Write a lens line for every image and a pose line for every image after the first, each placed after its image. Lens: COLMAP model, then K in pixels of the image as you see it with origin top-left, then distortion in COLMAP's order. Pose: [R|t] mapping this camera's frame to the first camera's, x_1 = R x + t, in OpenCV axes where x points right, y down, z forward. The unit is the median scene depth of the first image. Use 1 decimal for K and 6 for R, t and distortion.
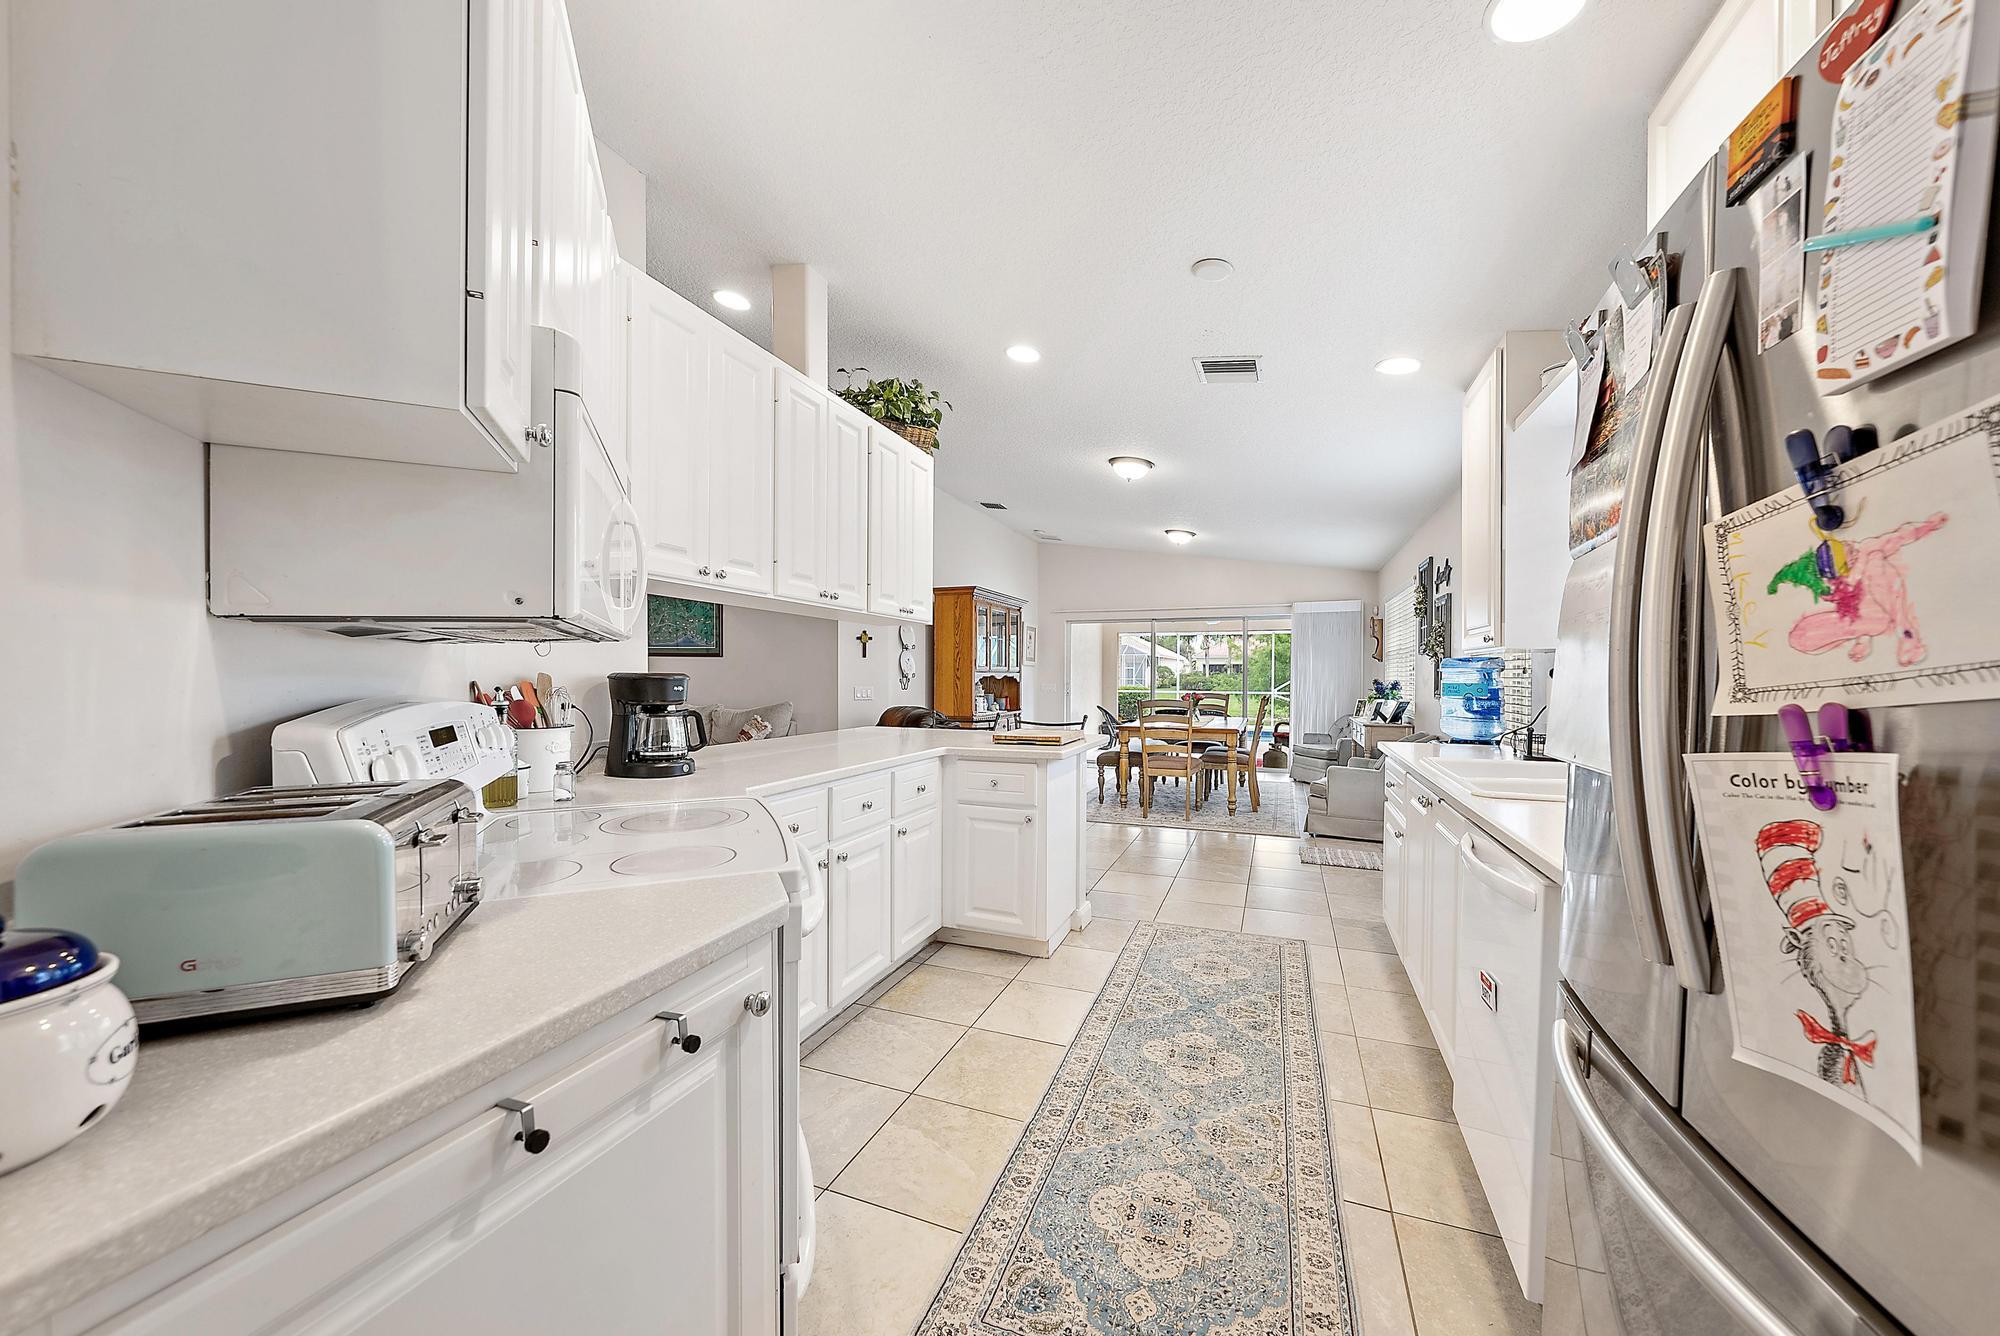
lens RADIAL K [[677.9, 0, 997.4], [0, 677.9, 674.0], [0, 0, 1]] dist [-0.011945, -0.000137]
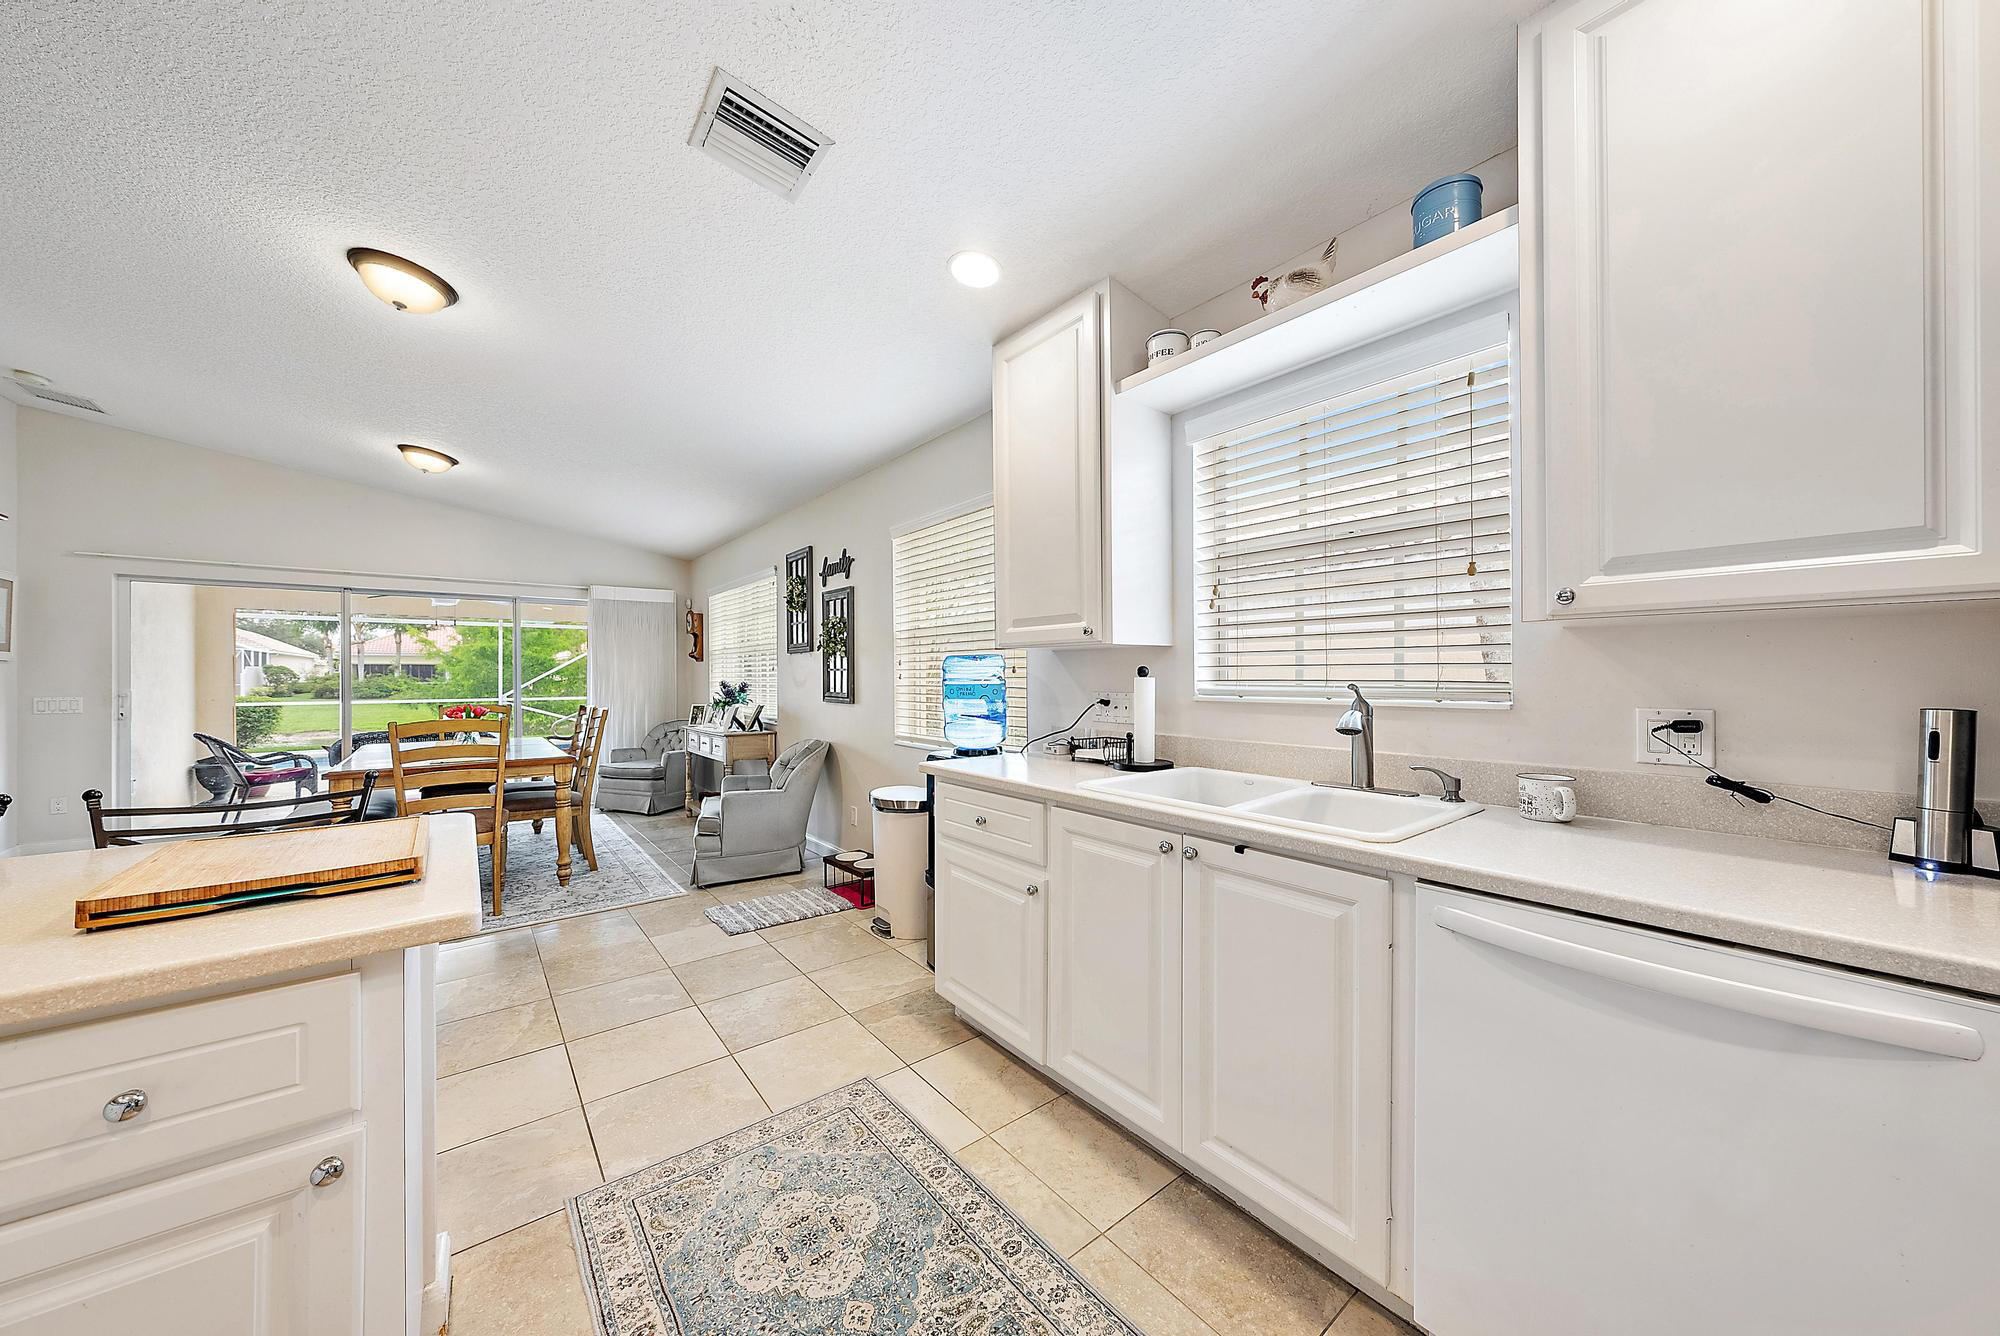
lens RADIAL K [[677.9, 0, 997.4], [0, 677.9, 674.0], [0, 0, 1]] dist [-0.011945, -0.000137]
pose [[0.488048, 0.000977, 0.872816, -0.029144], [0.002401, 0.999994, -0.002461, 0.001795], [-0.872814, 0.003297, 0.488043, 0.287658]]
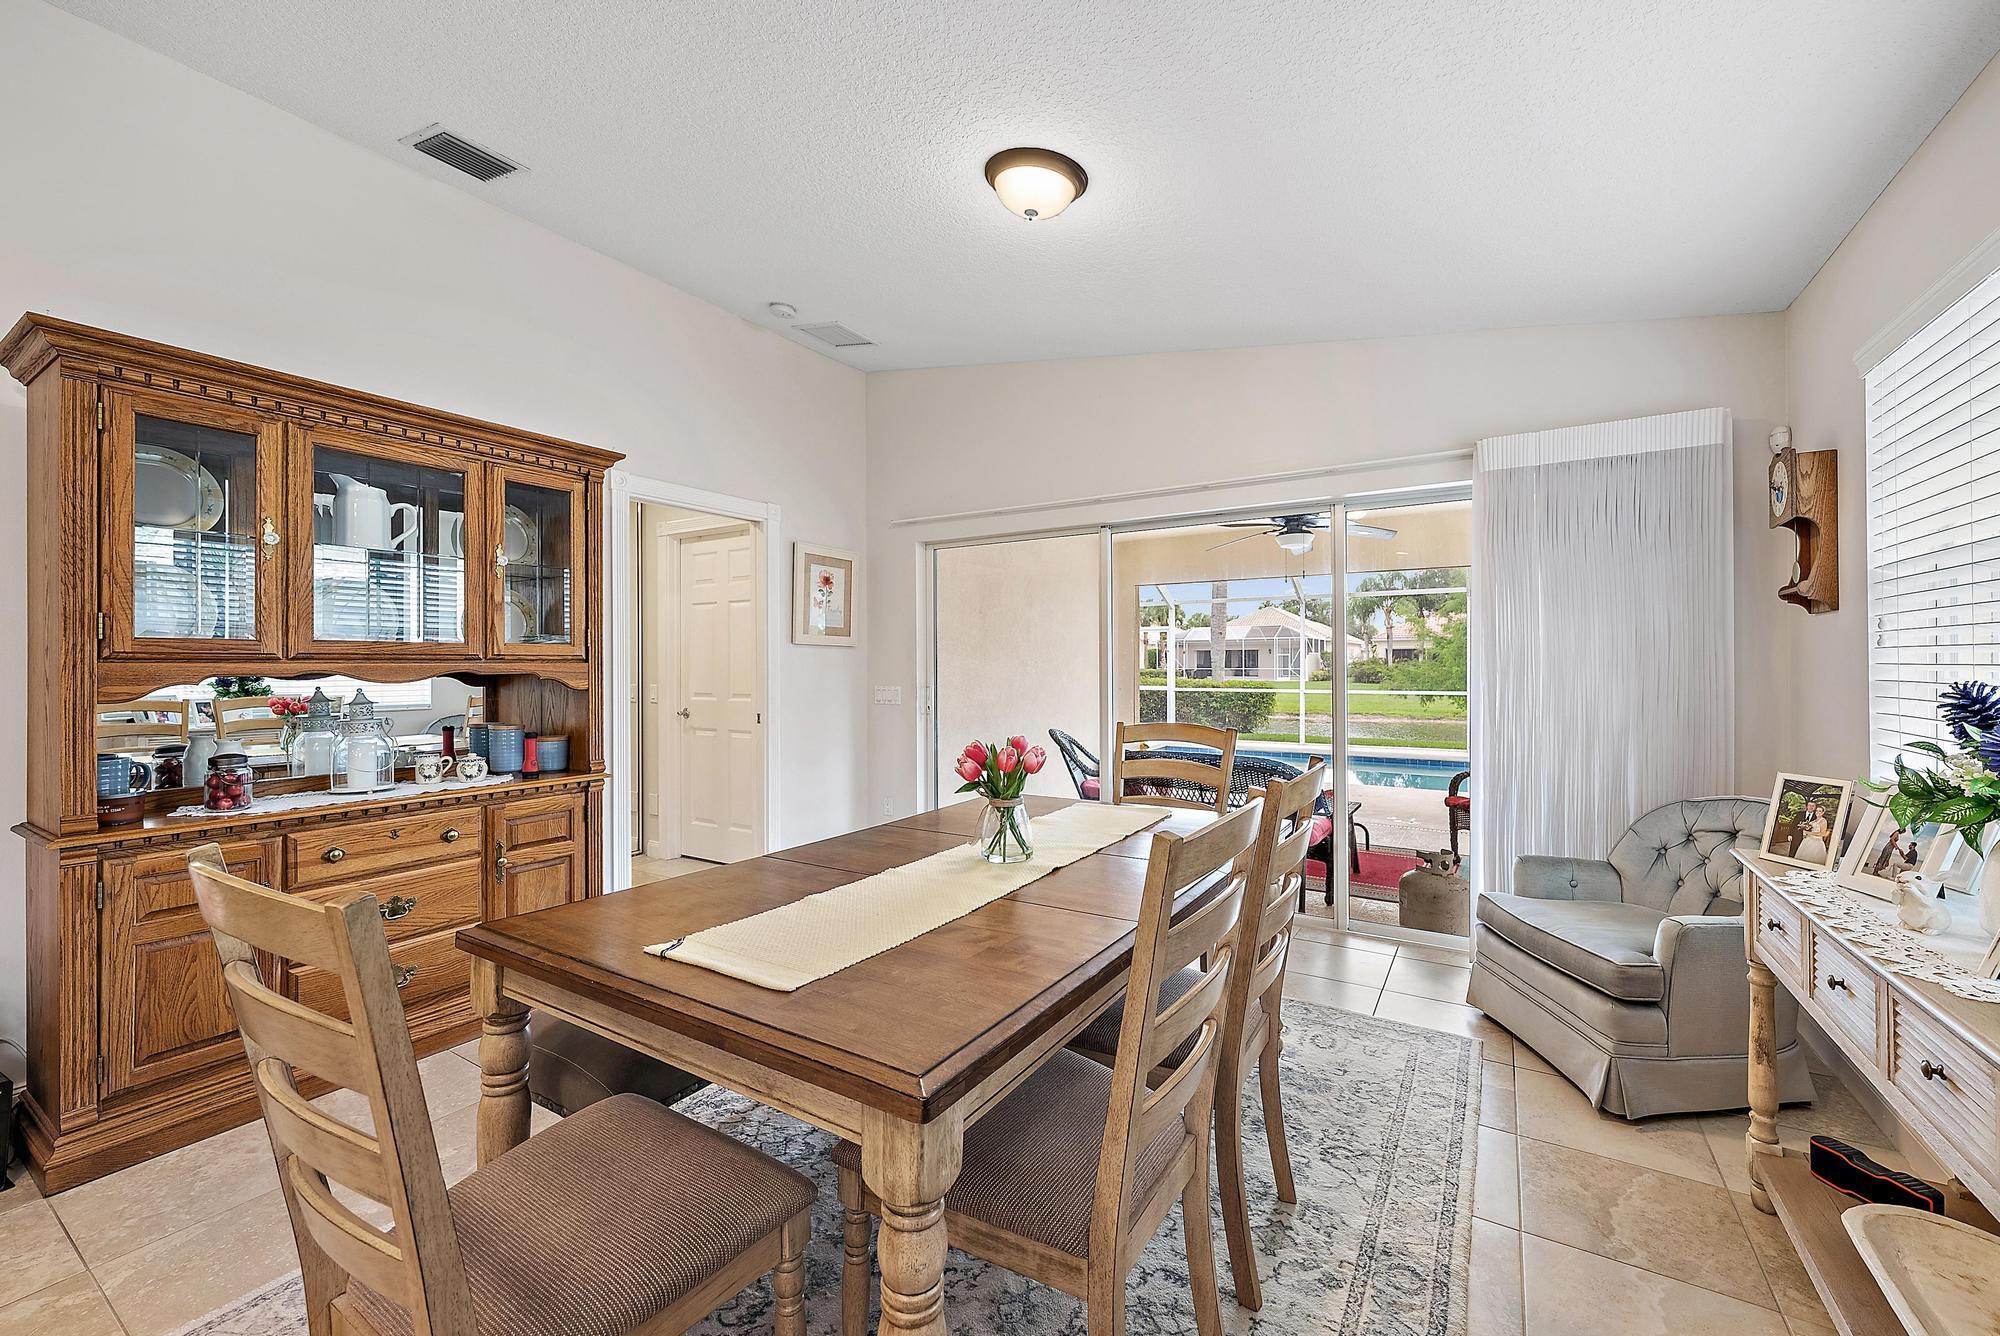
lens RADIAL K [[808.0, 0, 1004.2], [0, 808.0, 663.4], [0, 0, 1]] dist [-0.001275, -0.000195]
pose [[0.988002, -0.002969, -0.154410, 0.384744], [0.003020, 0.999995, 0.000096, 0.001183], [0.154409, -0.000561, 0.988007, 0.828170]]
